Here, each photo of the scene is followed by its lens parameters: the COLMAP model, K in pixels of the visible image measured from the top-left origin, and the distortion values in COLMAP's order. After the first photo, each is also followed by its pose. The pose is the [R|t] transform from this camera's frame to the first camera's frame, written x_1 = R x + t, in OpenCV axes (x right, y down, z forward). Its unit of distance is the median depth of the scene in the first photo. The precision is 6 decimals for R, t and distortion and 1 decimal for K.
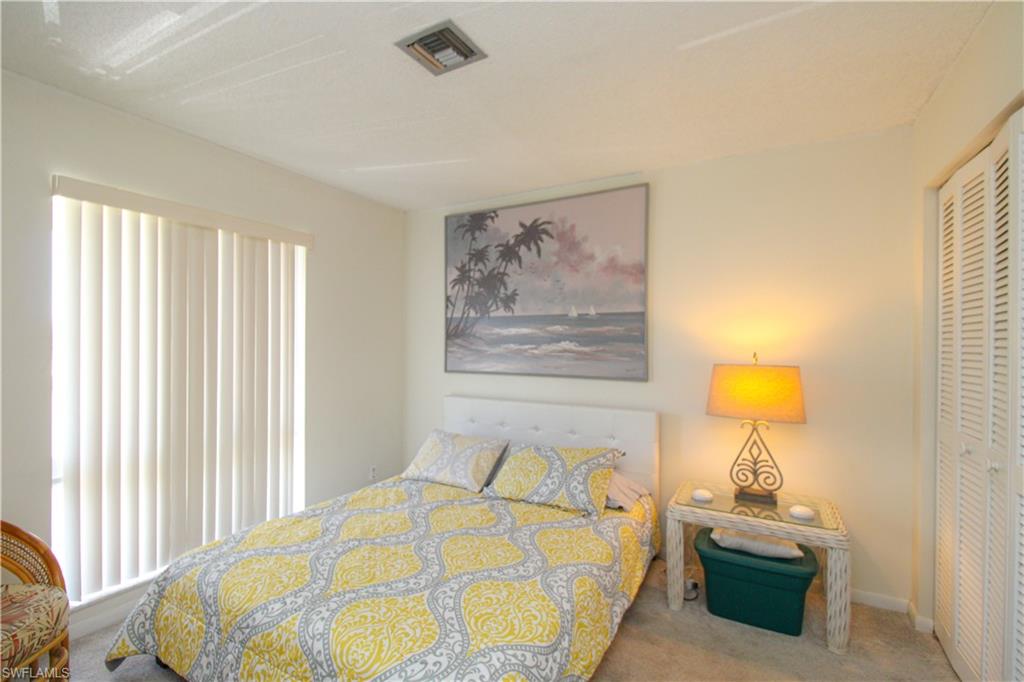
lens RADIAL K [[499.6, 0, 512.0], [0, 499.6, 341.0], [0, 0, 1]] dist [0.001758, 0.000013]
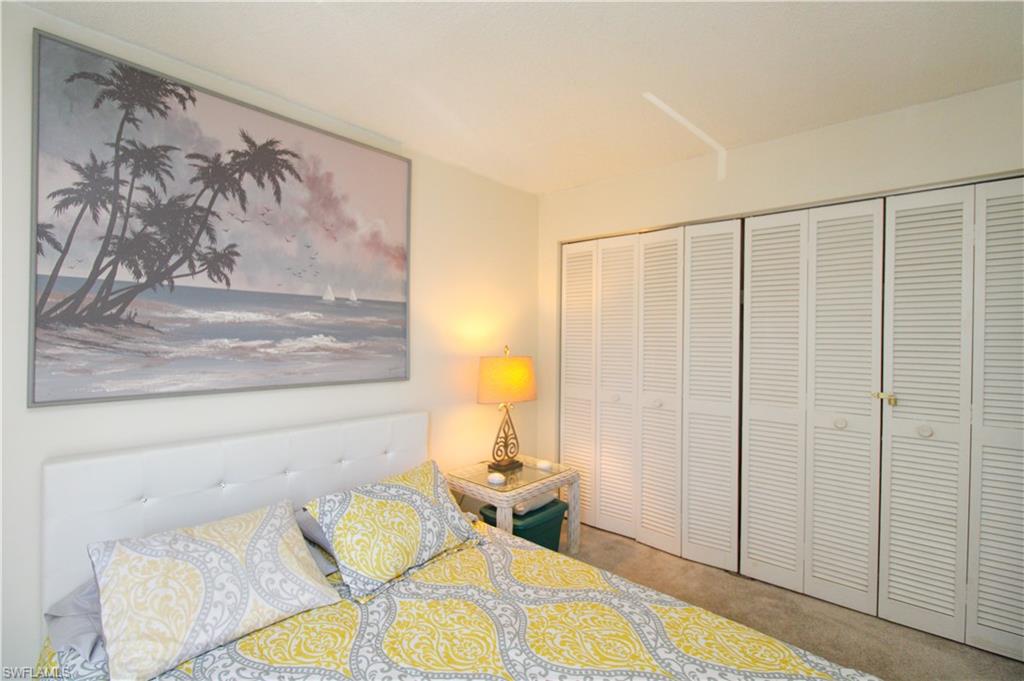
lens RADIAL K [[444.0, 0, 523.1], [0, 444.0, 336.5], [0, 0, 1]] dist [-0.002341, -0.000621]
pose [[0.240049, 0.000499, 0.970761, -0.412669], [-0.012670, 0.999916, 0.002619, -0.002102], [-0.970678, -0.012928, 0.240035, 0.549385]]
